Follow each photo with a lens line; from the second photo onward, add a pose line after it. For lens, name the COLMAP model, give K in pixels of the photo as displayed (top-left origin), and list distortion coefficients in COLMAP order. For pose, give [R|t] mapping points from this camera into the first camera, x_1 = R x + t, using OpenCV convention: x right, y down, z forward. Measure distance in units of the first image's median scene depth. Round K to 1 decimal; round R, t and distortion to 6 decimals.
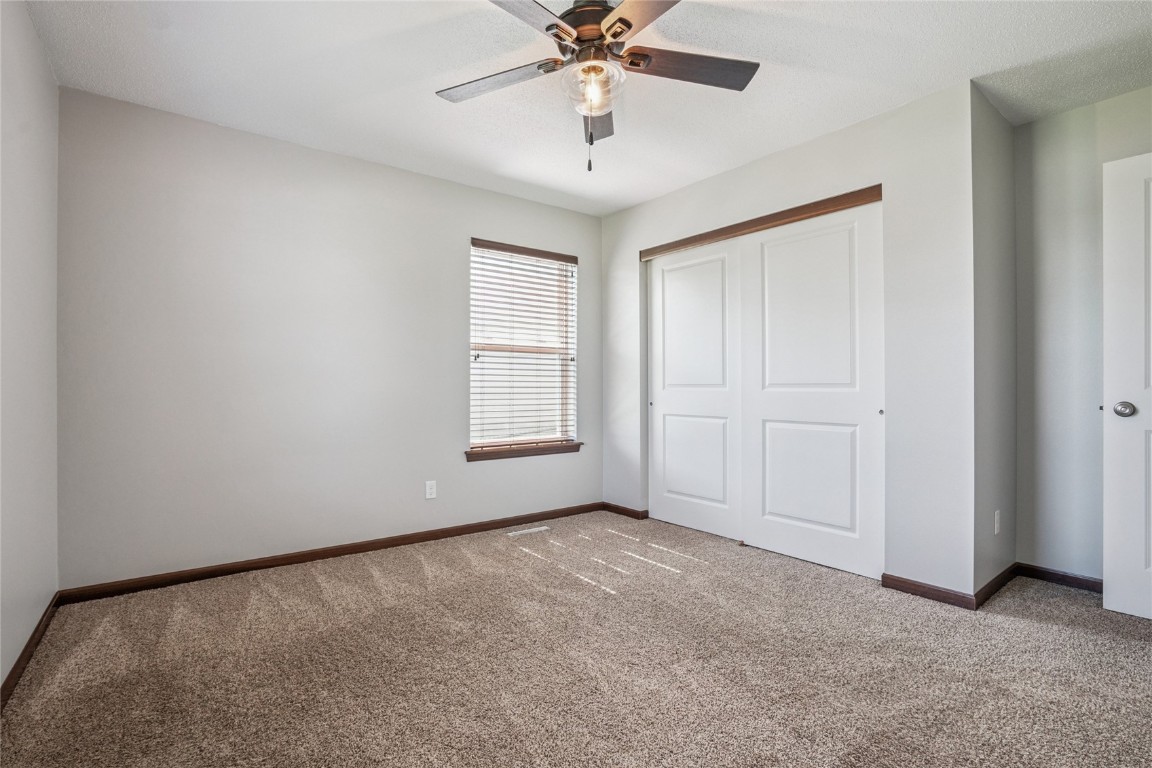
lens RADIAL K [[542.4, 0, 581.8], [0, 542.4, 386.0], [0, 0, 1]] dist [-0.002566, 0.000233]
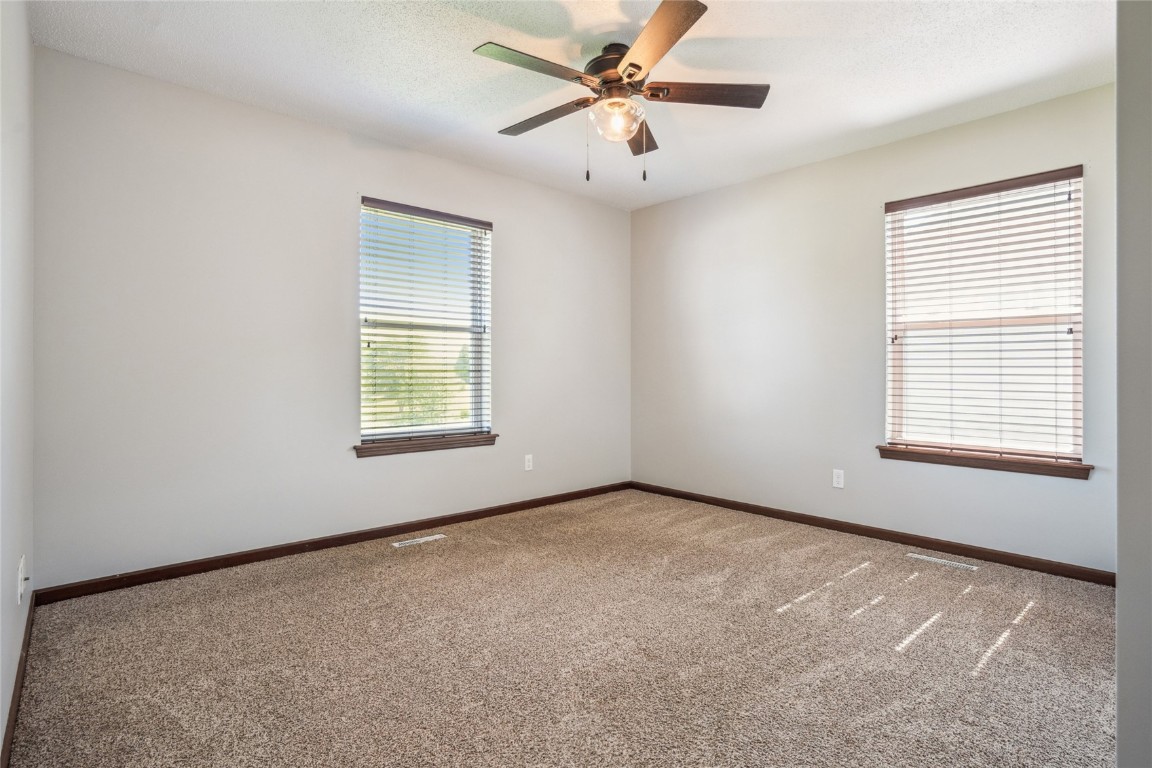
lens RADIAL K [[570.0, 0, 580.2], [0, 570.0, 378.4], [0, 0, 1]] dist [-0.054200, 0.031239]
pose [[0.073377, 0.010770, -0.997246, 0.764109], [0.003294, 0.999934, 0.011042, -0.002834], [0.997299, -0.004096, 0.073337, 0.505108]]
